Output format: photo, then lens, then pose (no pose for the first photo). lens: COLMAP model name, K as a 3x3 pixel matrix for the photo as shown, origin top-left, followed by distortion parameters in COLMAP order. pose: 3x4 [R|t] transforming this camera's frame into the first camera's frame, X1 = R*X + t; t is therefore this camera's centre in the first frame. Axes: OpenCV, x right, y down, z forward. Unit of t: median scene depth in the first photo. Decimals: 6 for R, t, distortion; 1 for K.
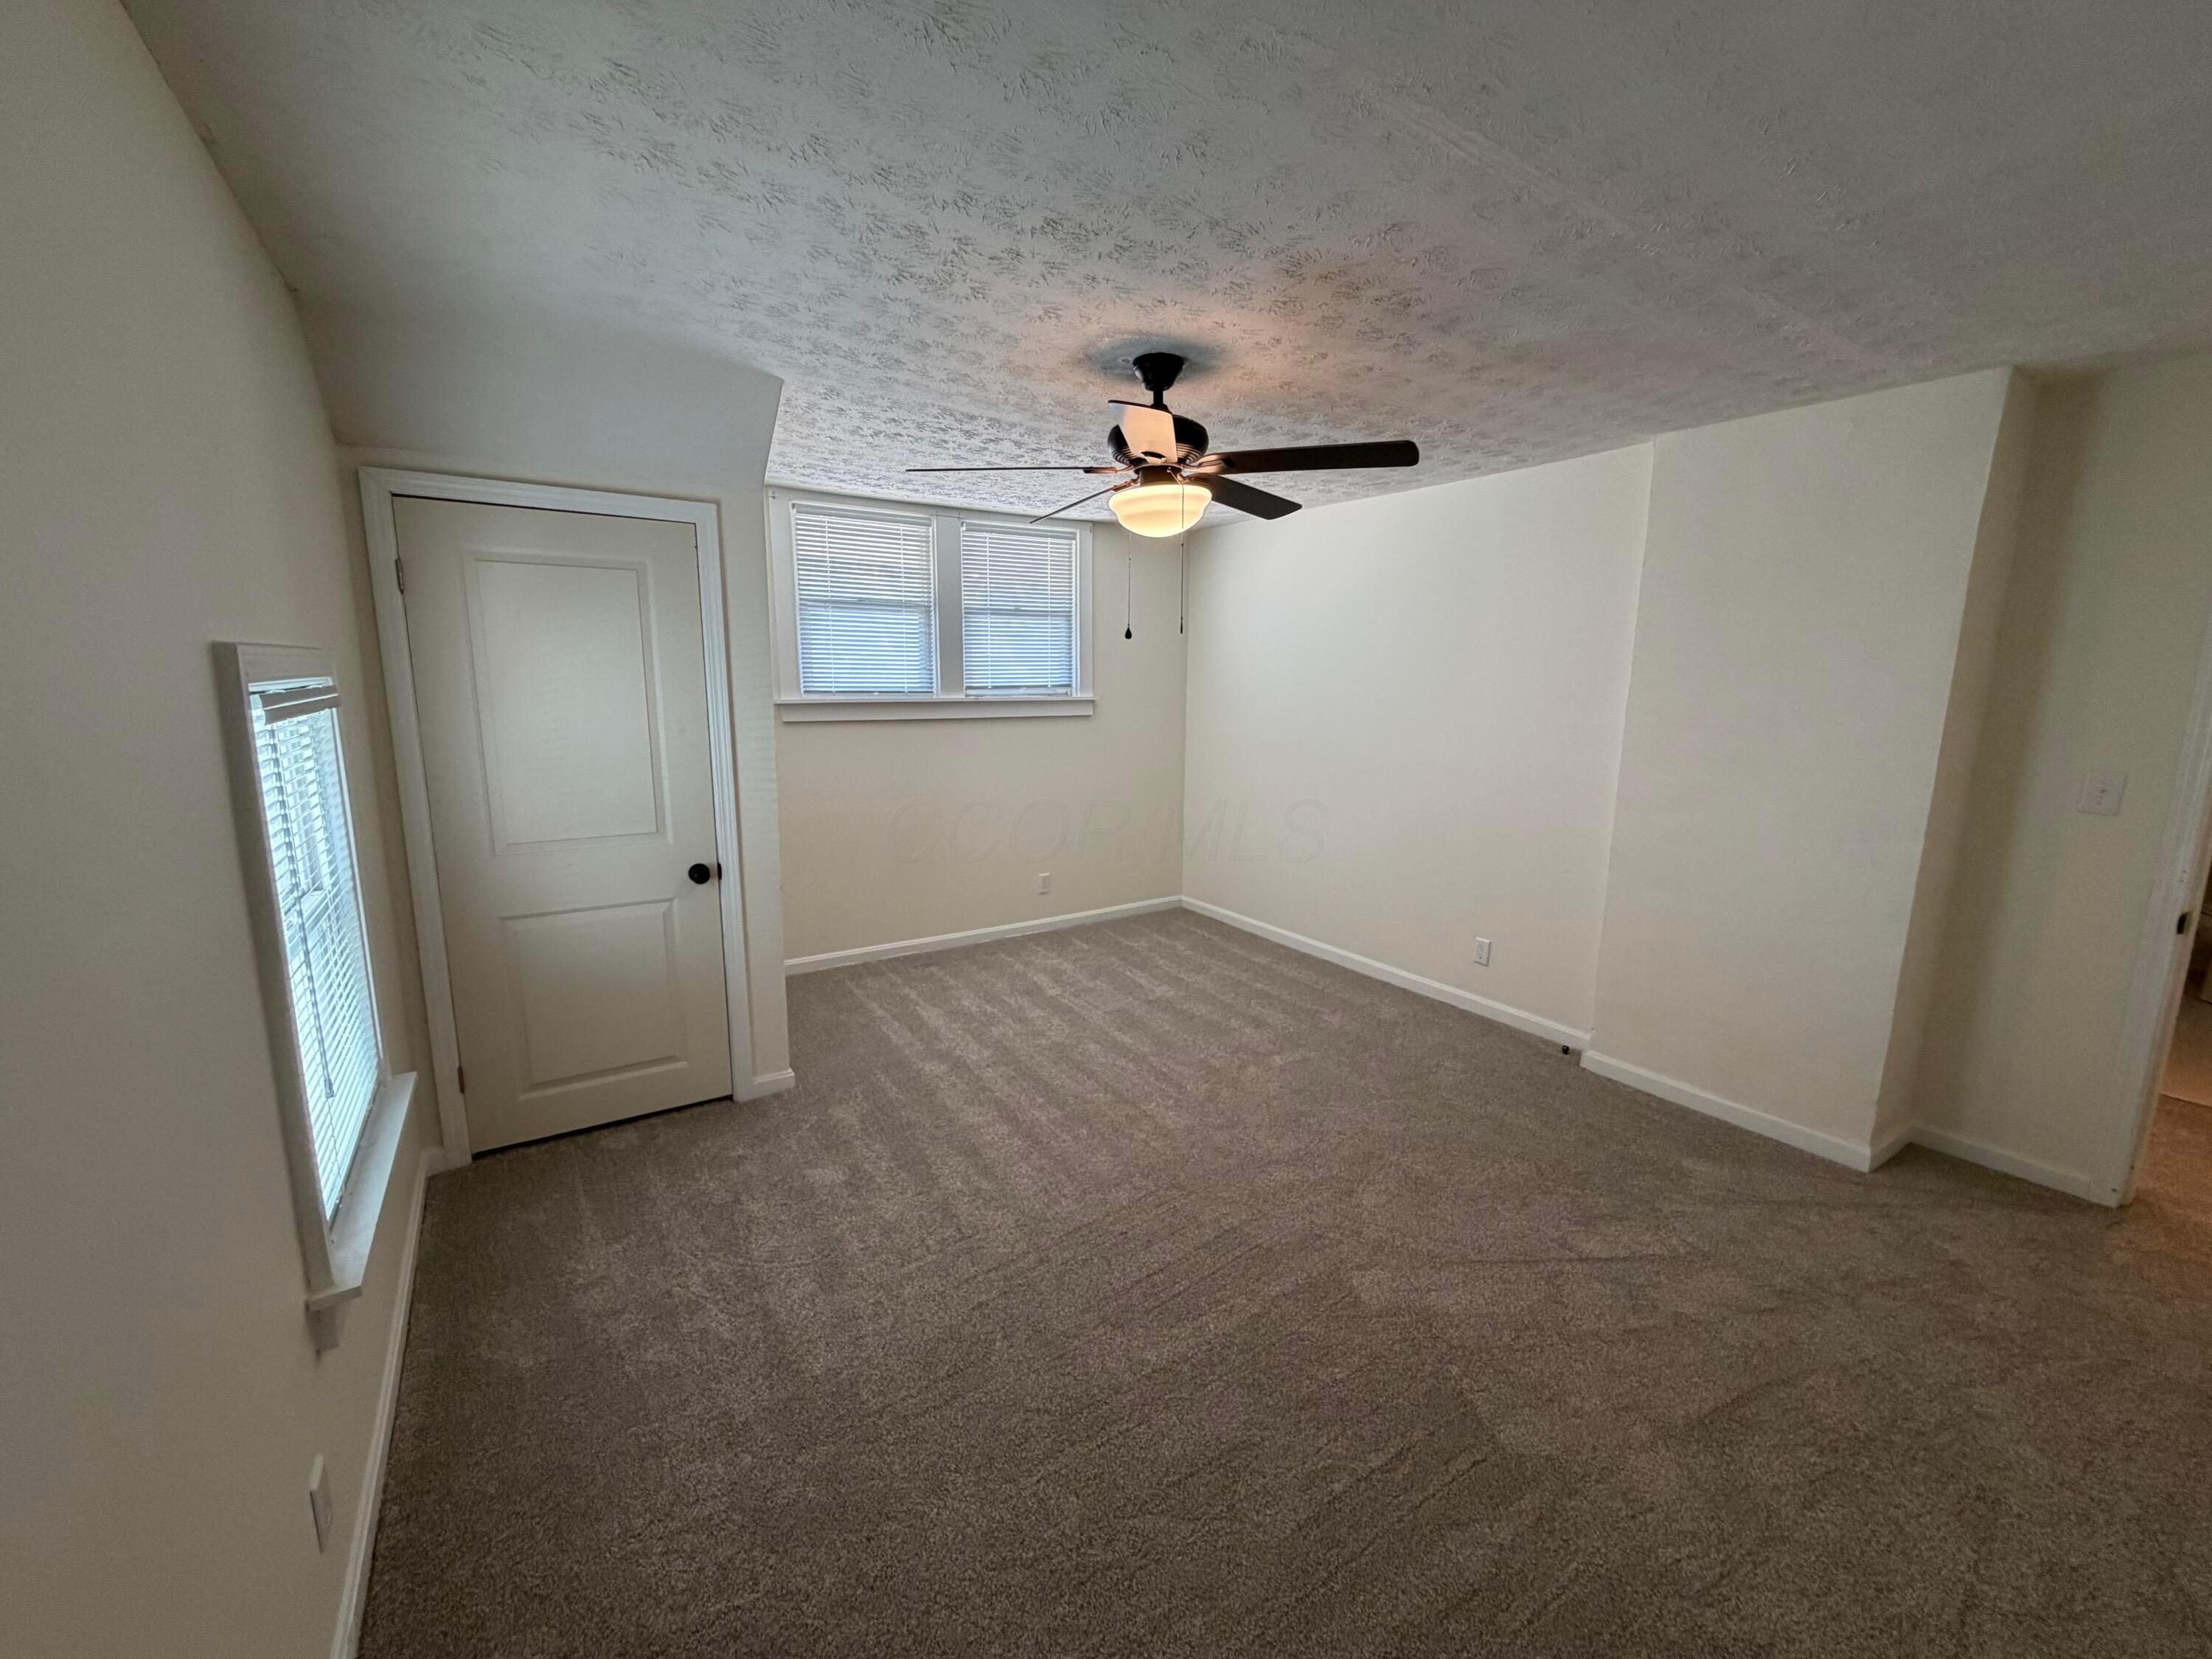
lens RADIAL K [[882.4, 0, 1096.0], [0, 882.4, 829.5], [0, 0, 1]] dist [0.000899, -0.000011]
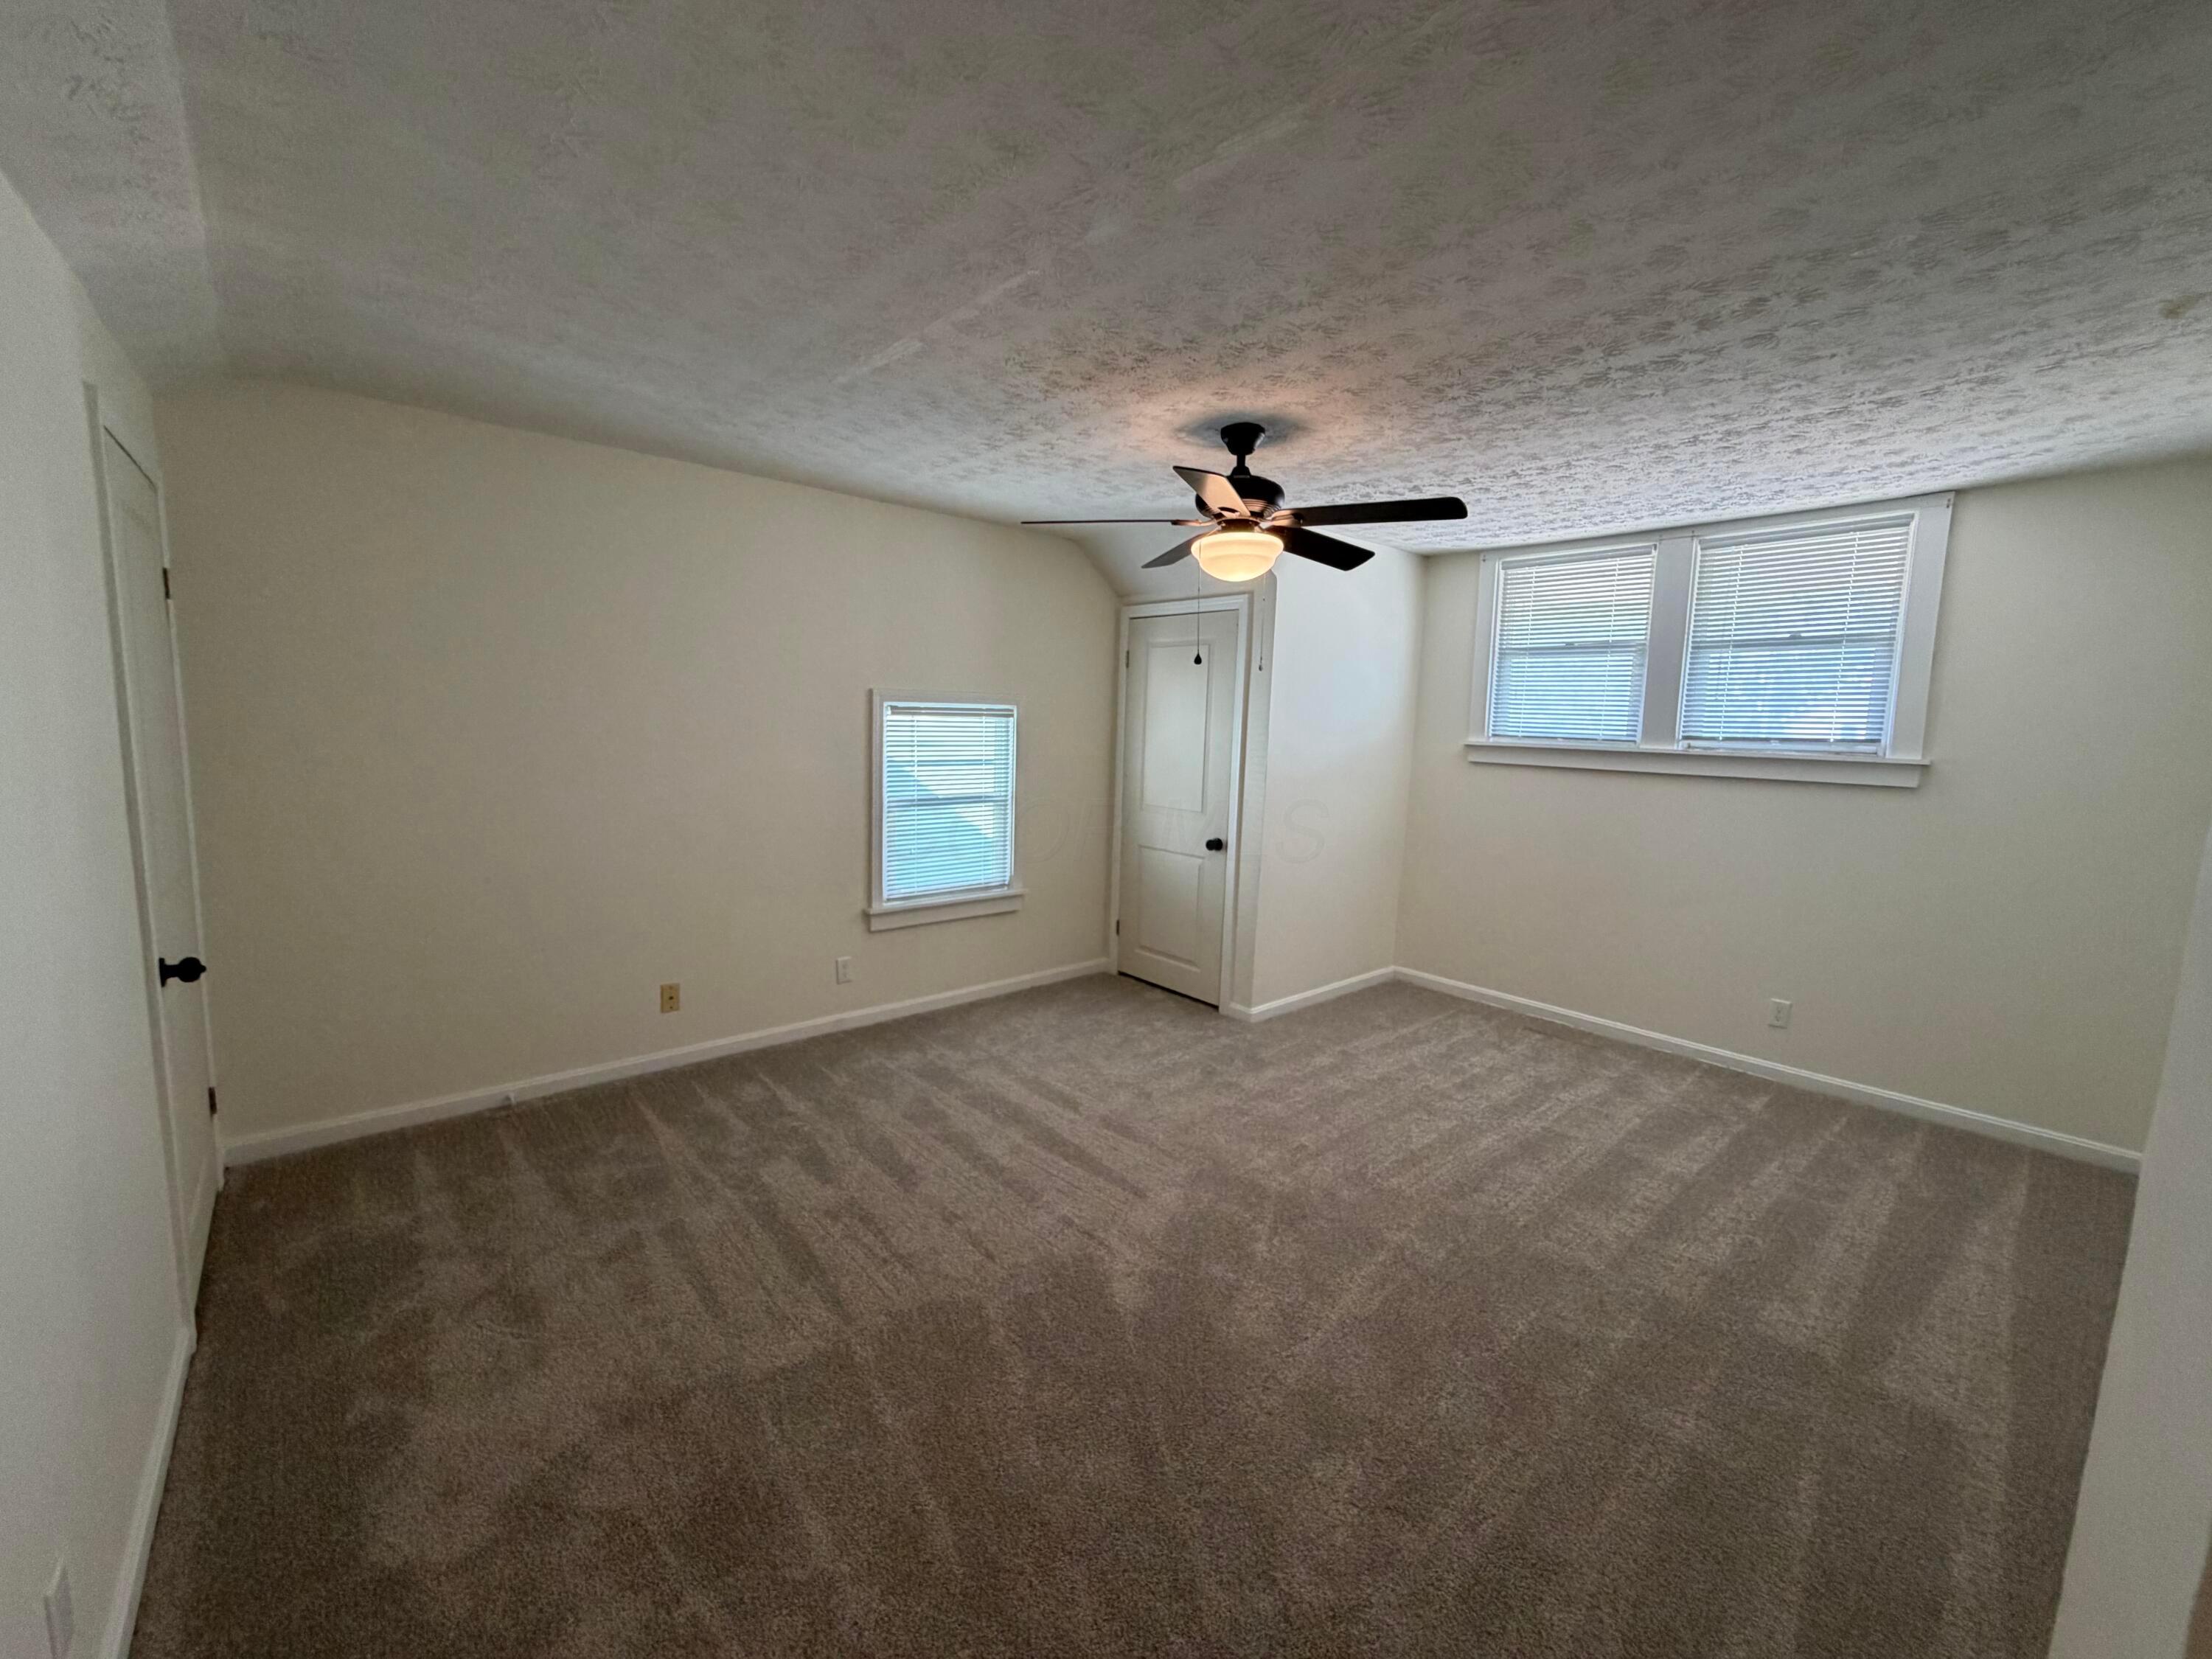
lens RADIAL K [[882.4, 0, 1096.0], [0, 882.4, 829.5], [0, 0, 1]] dist [0.000899, -0.000011]
pose [[0.141397, 0.122035, -0.982402, 0.657953], [-0.200801, 0.975279, 0.092249, -0.047028], [0.969374, 0.184224, 0.162407, 0.383153]]
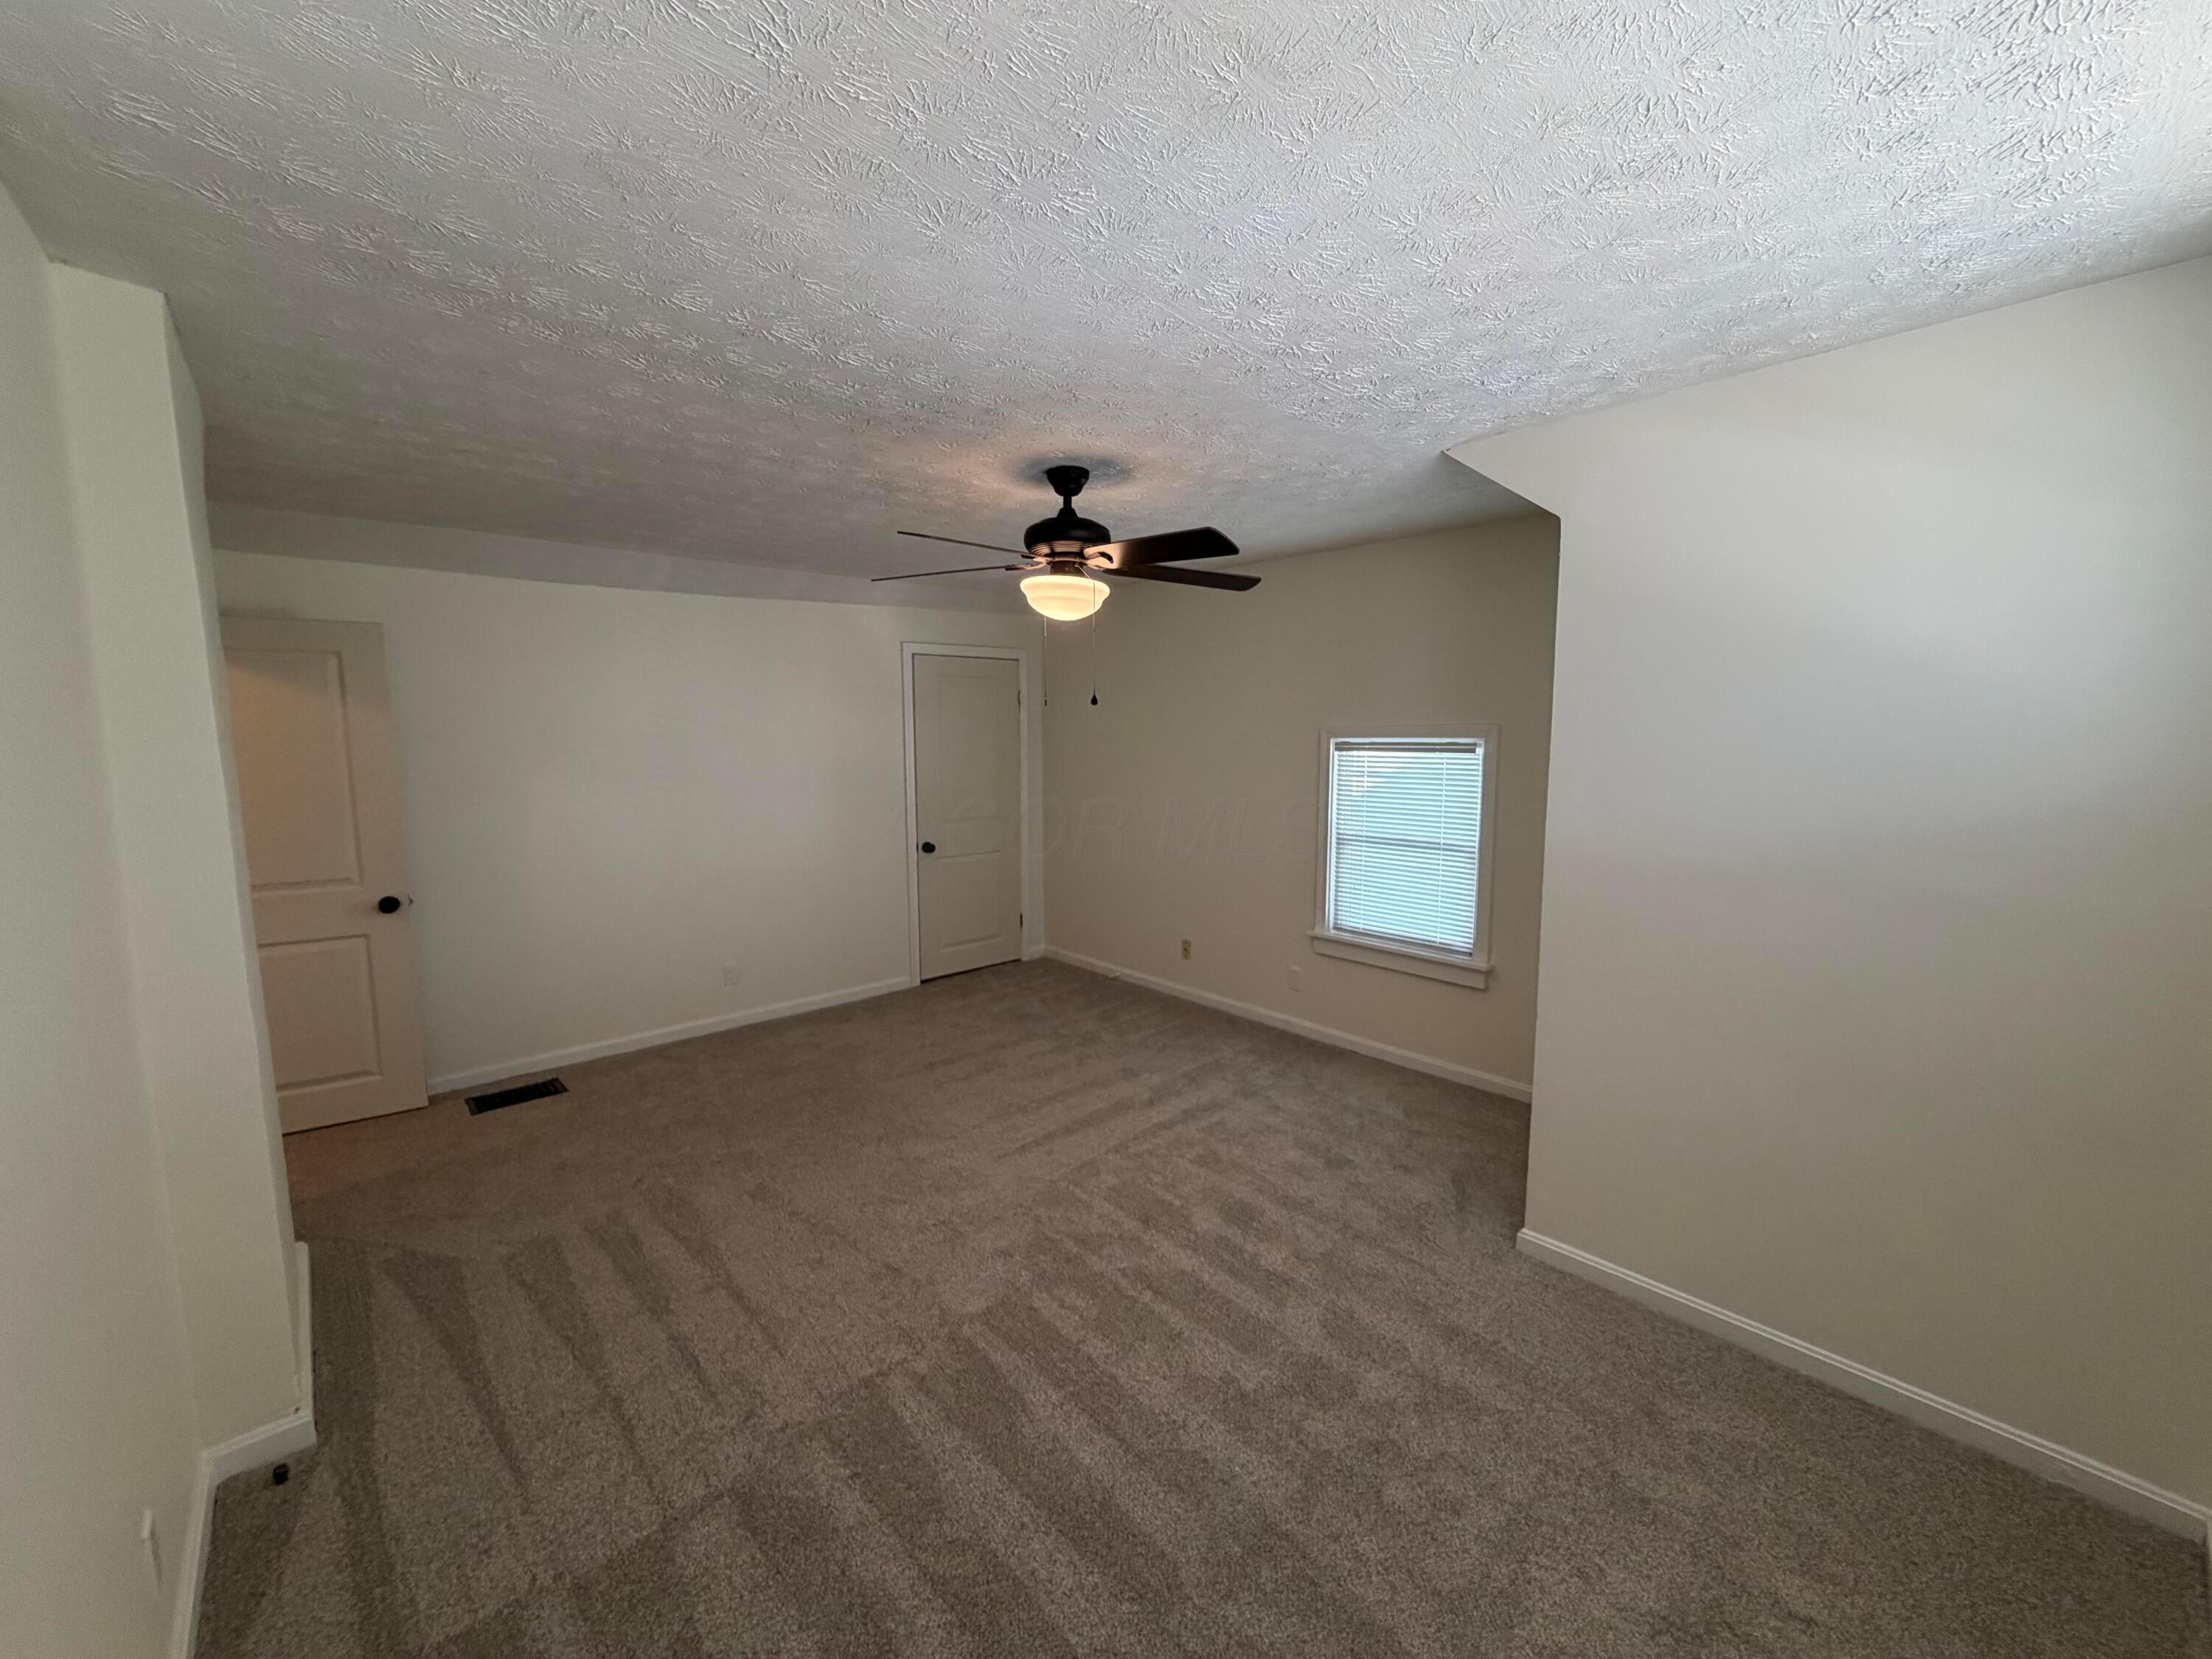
lens RADIAL K [[882.4, 0, 1096.0], [0, 882.4, 829.5], [0, 0, 1]] dist [0.000899, -0.000011]
pose [[-0.989930, 0.018088, -0.140399, 0.107665], [-0.022518, 0.959053, 0.282330, -0.219667], [0.139756, 0.282648, -0.948988, 1.201970]]
